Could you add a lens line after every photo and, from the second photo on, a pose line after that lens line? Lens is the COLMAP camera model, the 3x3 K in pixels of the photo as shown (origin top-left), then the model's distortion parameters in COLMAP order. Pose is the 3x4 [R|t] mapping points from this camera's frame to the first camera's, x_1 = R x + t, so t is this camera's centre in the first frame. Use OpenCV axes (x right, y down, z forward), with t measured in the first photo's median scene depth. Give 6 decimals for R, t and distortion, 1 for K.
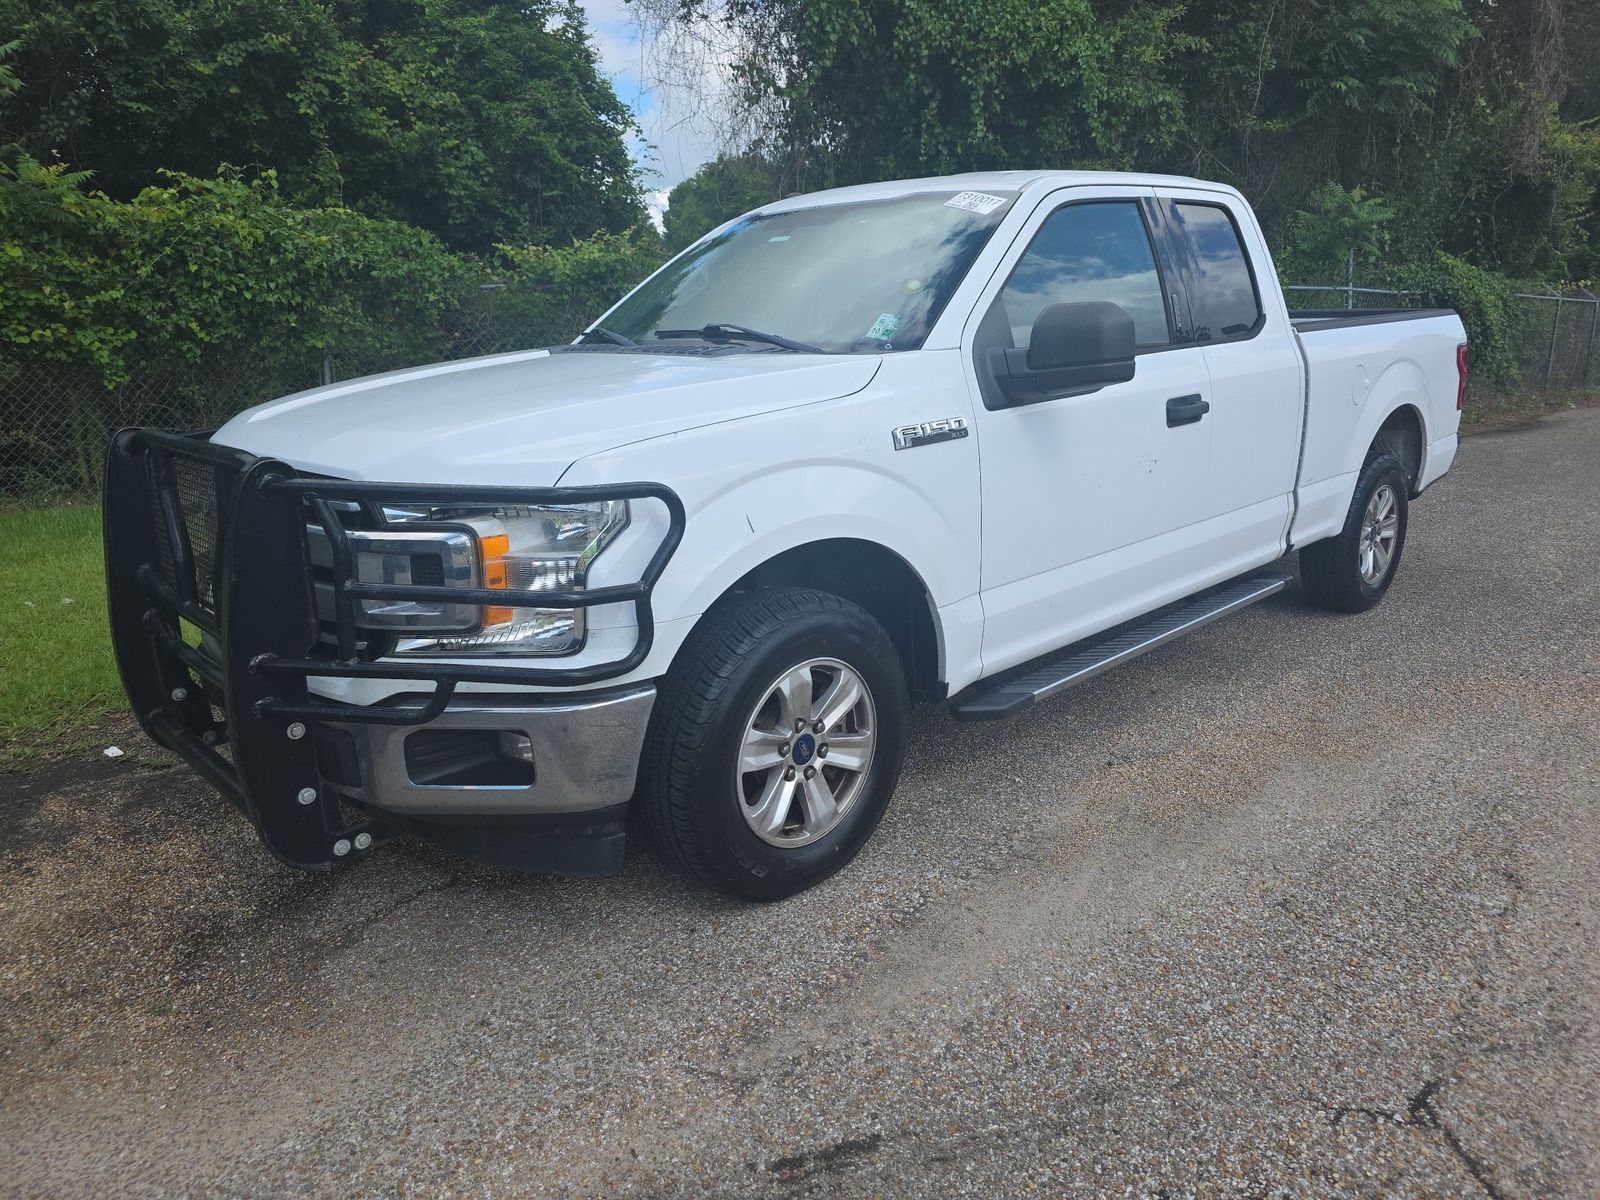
lens RADIAL K [[1089.5, 0, 829.5], [0, 1089.5, 592.4], [0, 0, 1]] dist [0.029008, -0.022332]
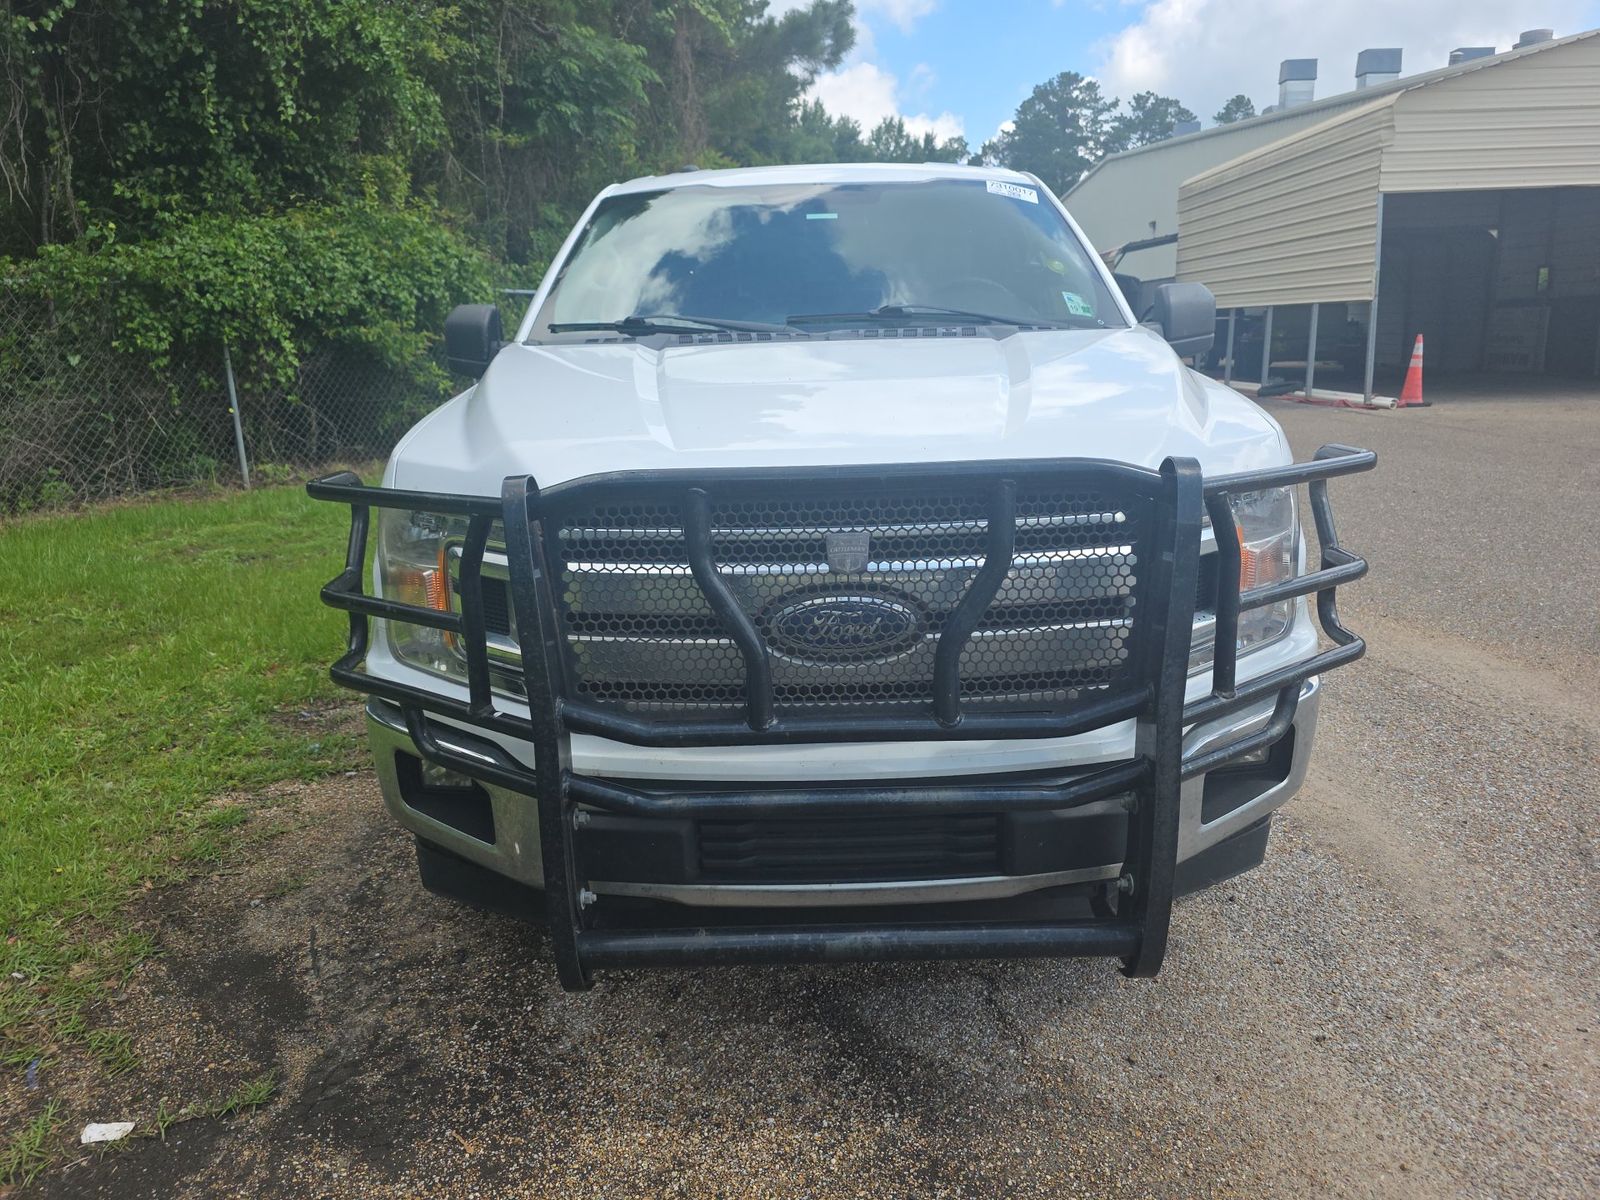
lens RADIAL K [[1089.5, 0, 829.5], [0, 1089.5, 592.4], [0, 0, 1]] dist [0.029008, -0.022332]
pose [[0.691014, -0.181151, 0.699774, -0.234430], [0.190594, 0.979491, 0.065354, -0.022762], [-0.697261, 0.088212, 0.711369, 0.118465]]
